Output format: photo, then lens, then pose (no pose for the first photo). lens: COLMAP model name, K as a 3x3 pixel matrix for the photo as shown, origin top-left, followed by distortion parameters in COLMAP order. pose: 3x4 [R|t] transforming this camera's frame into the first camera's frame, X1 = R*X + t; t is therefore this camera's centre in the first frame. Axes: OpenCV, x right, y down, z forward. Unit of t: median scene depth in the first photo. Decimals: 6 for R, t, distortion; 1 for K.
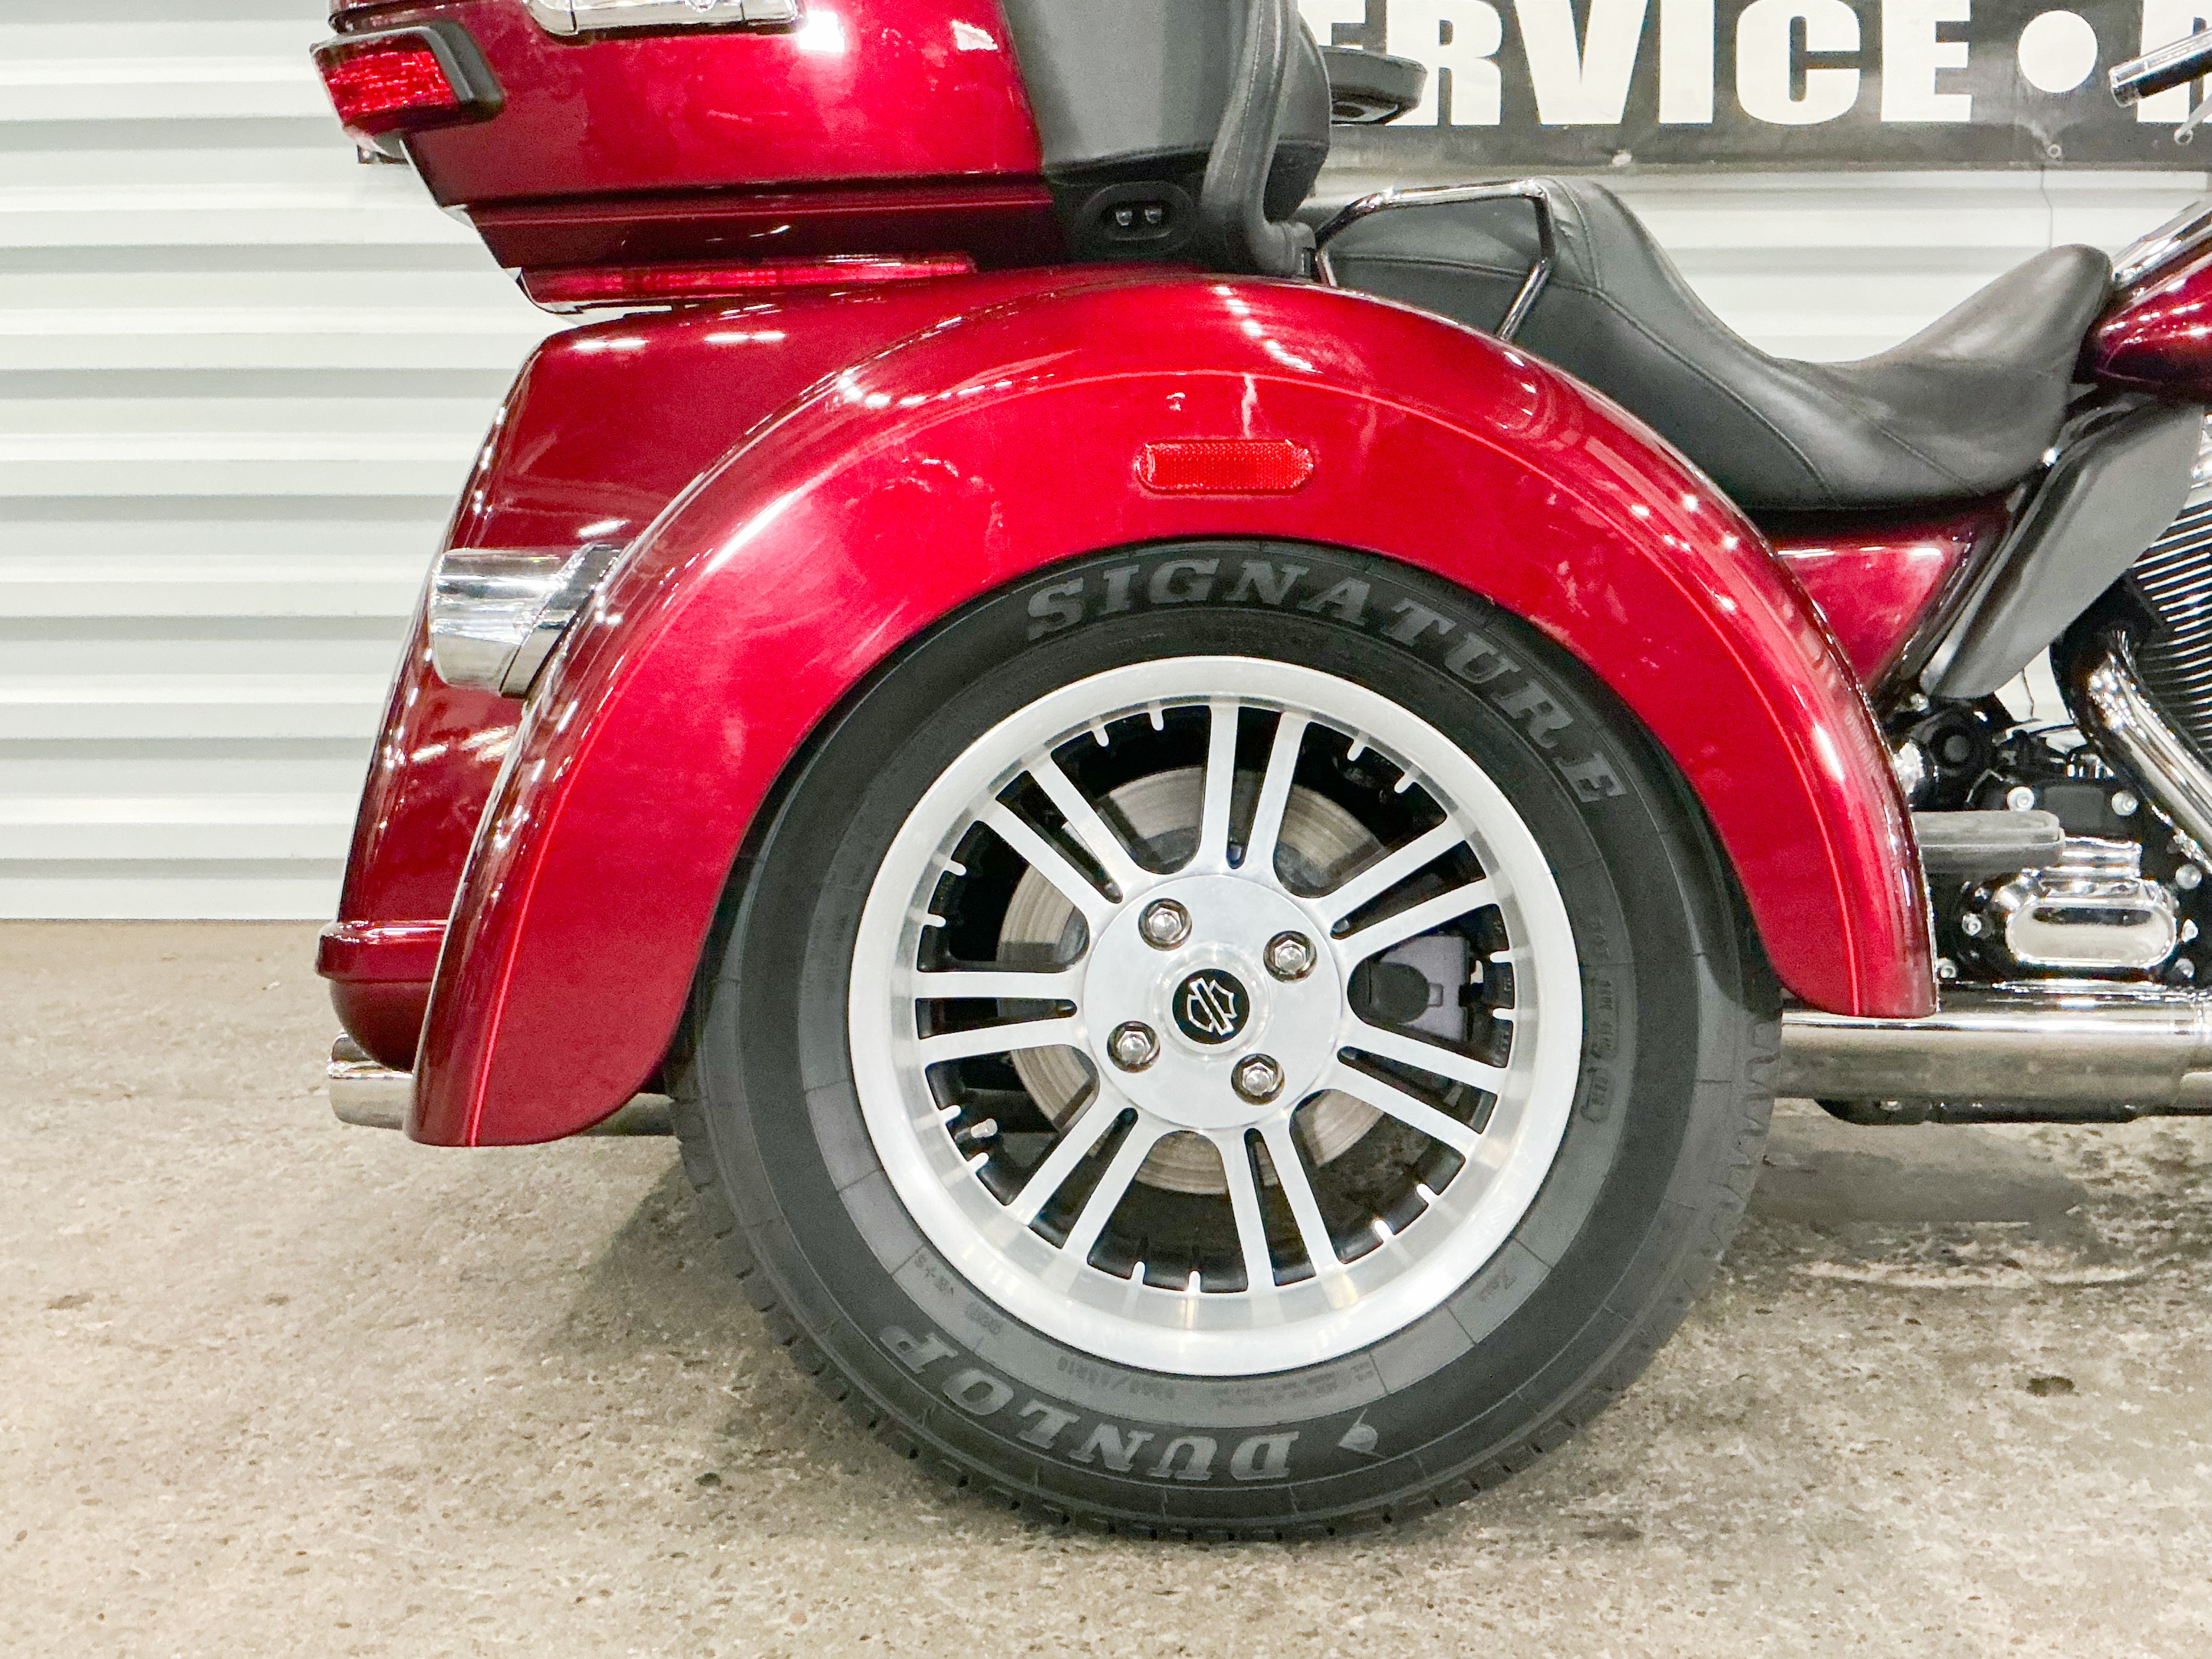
lens RADIAL K [[2208.7, 0, 1106.0], [0, 2208.7, 829.5], [0, 0, 1]] dist [0.166121, -0.372646]
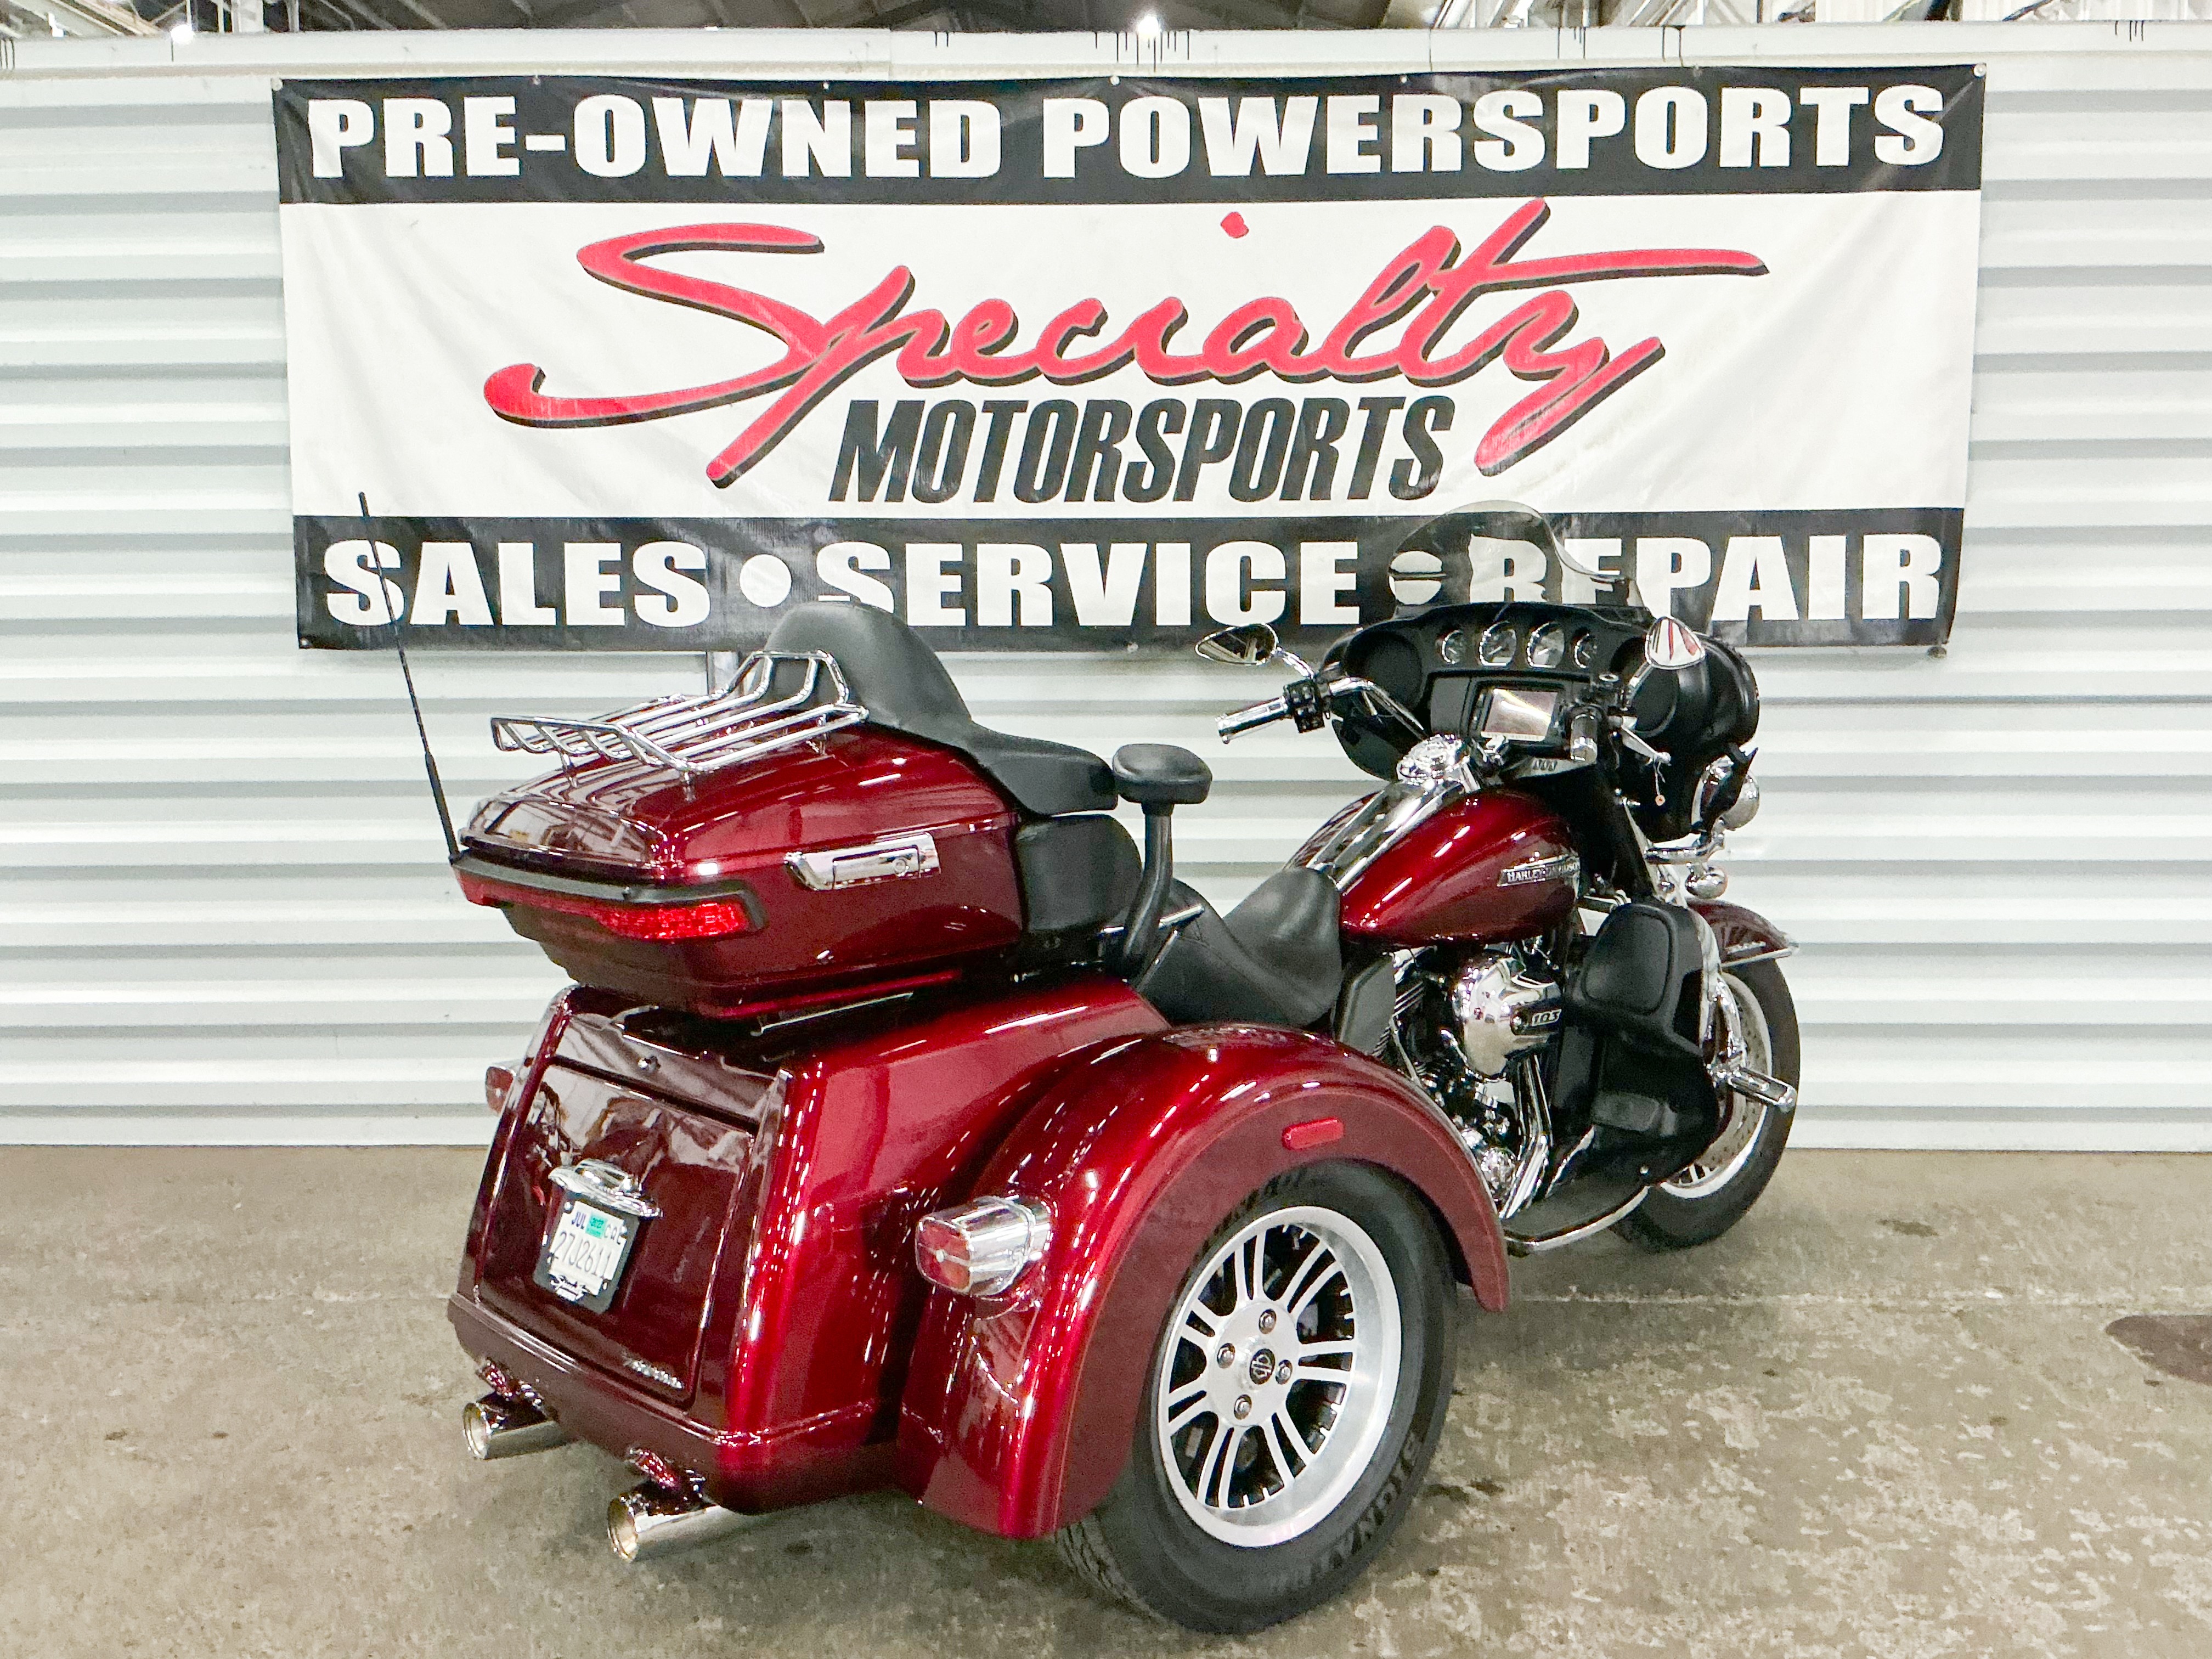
lens RADIAL K [[2283.3, 0, 1106.0], [0, 2283.3, 829.5], [0, 0, 1]] dist [0.152920, -0.320077]
pose [[0.999870, -0.003373, -0.015786, 0.473770], [0.003203, 0.999937, -0.010749, -0.319391], [0.015821, 0.010697, 0.999818, -1.105226]]
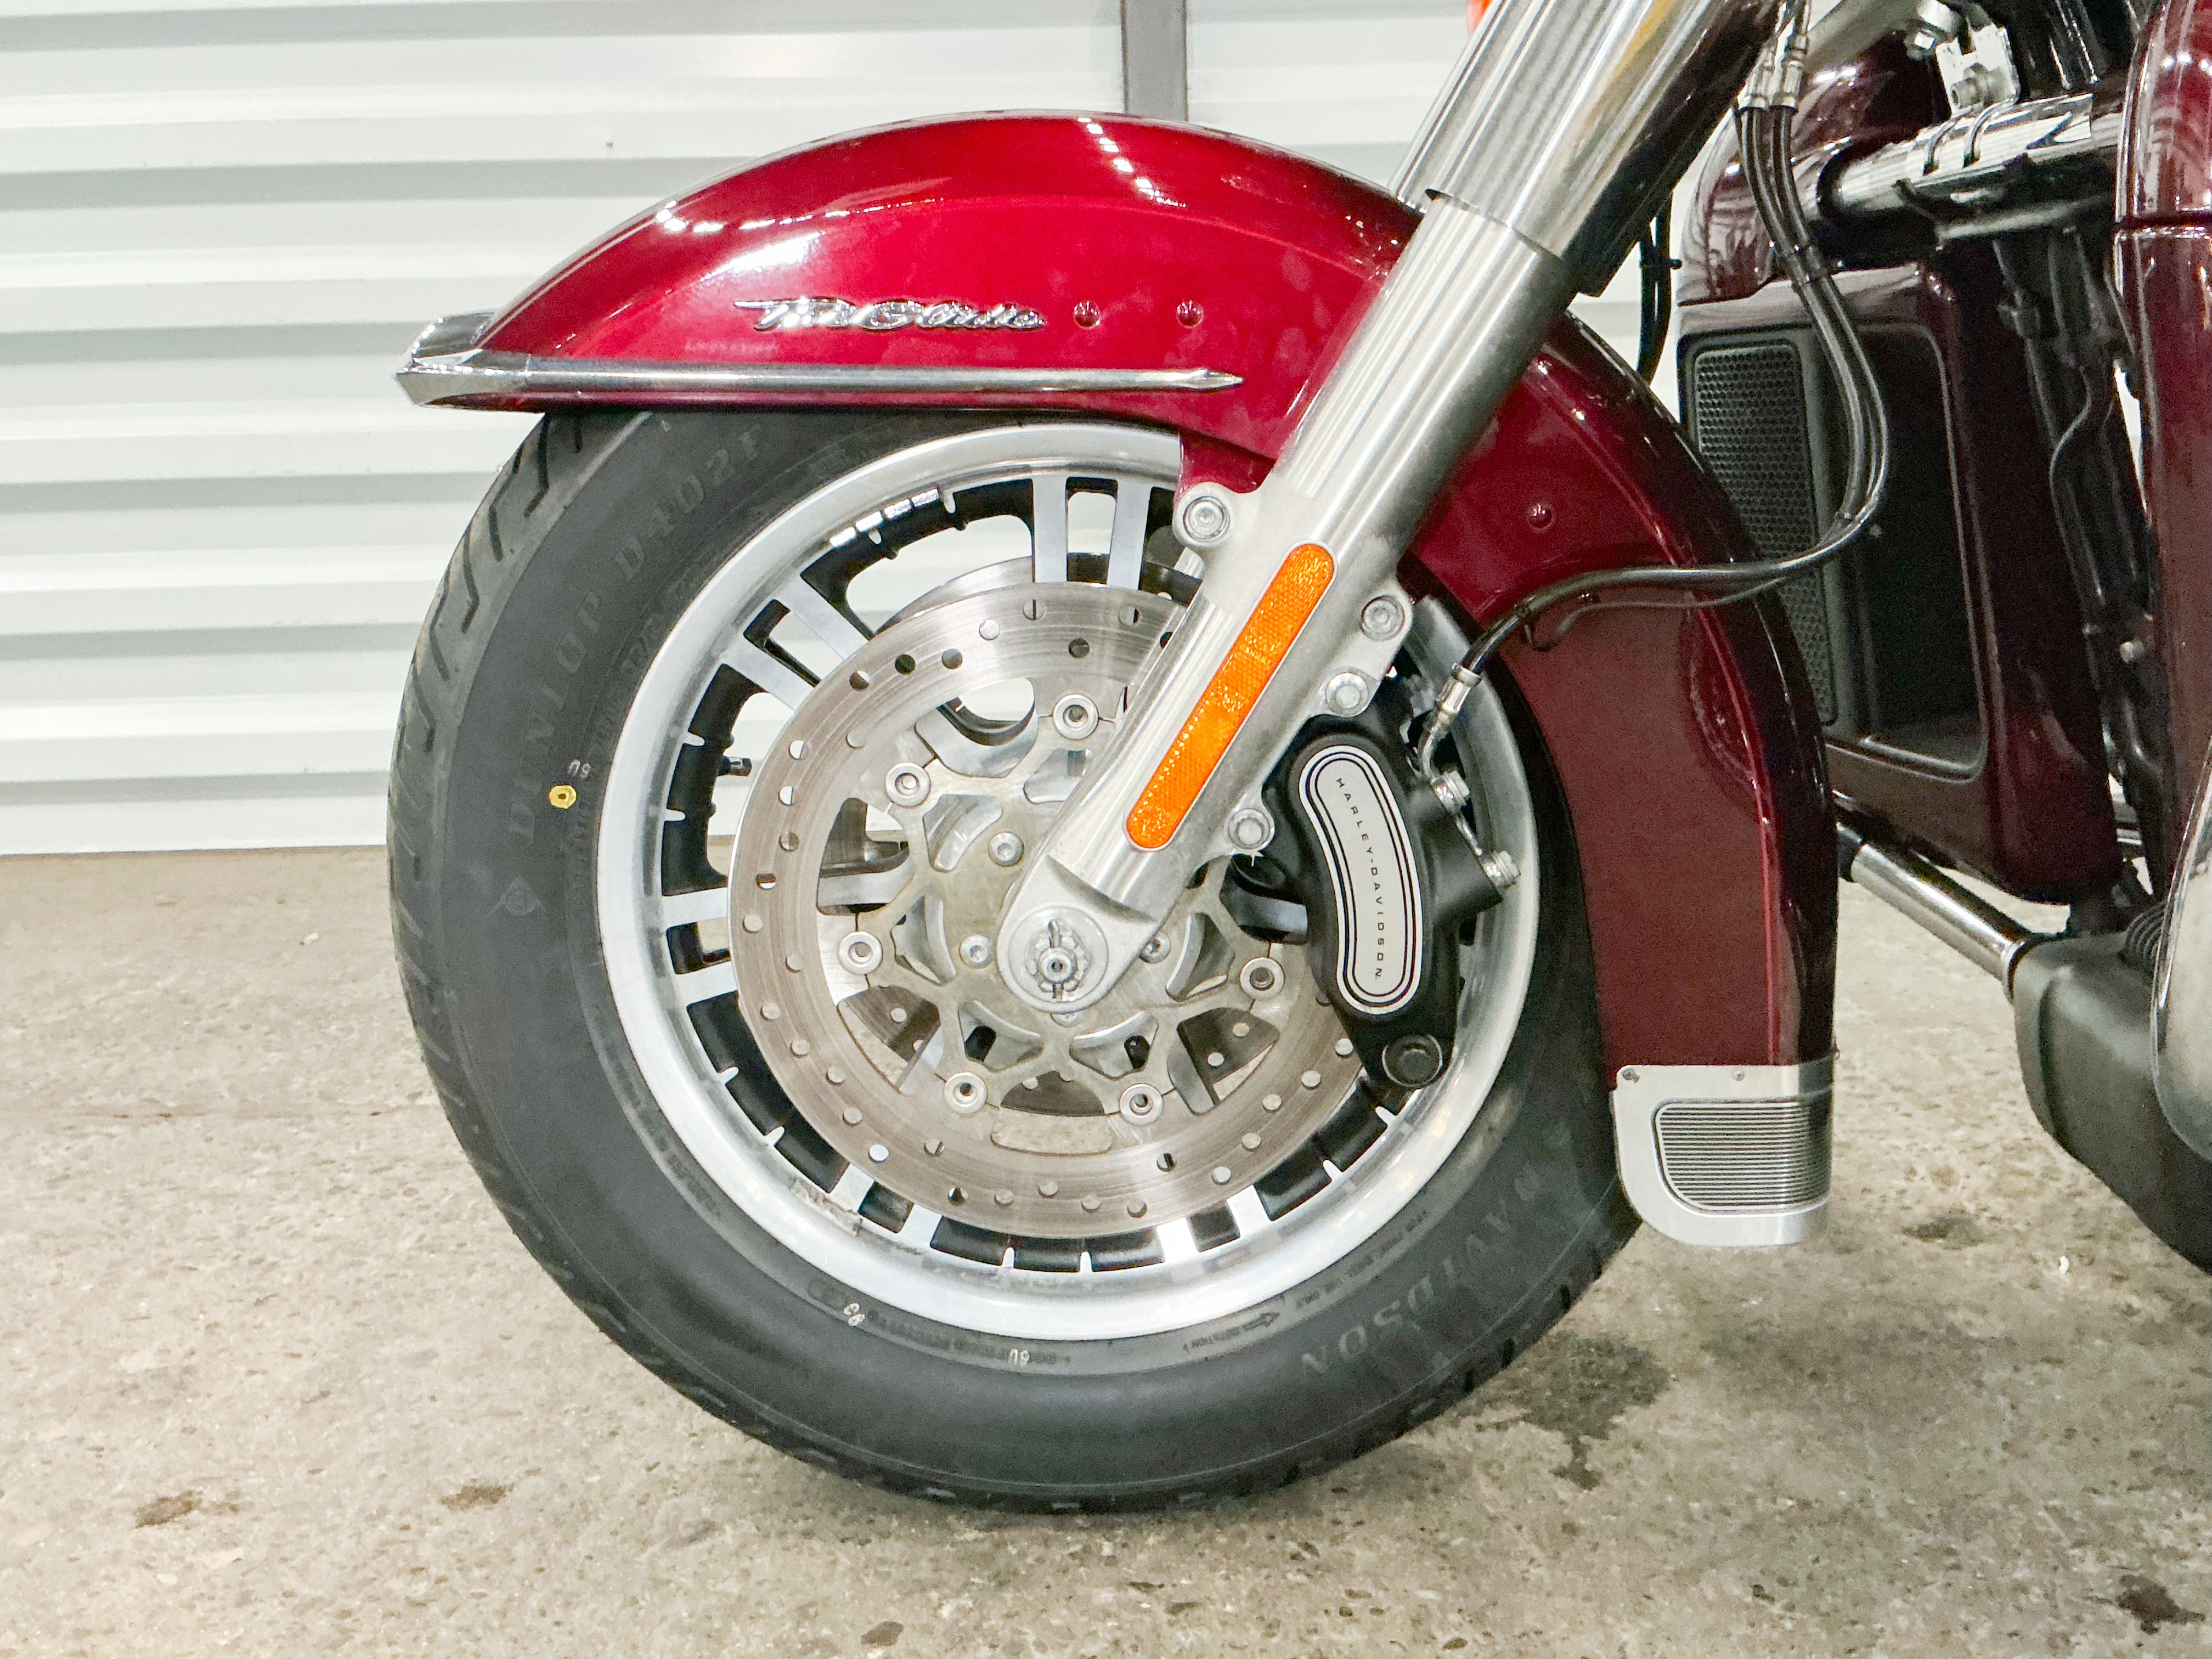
lens RADIAL K [[2149.7, 0, 1106.0], [0, 2149.7, 829.5], [0, 0, 1]] dist [0.158266, -0.344994]
pose [[0.998397, -0.031500, 0.047022, -0.227207], [0.028276, 0.997304, 0.067720, -0.026226], [-0.049028, -0.066281, 0.996596, 0.390674]]
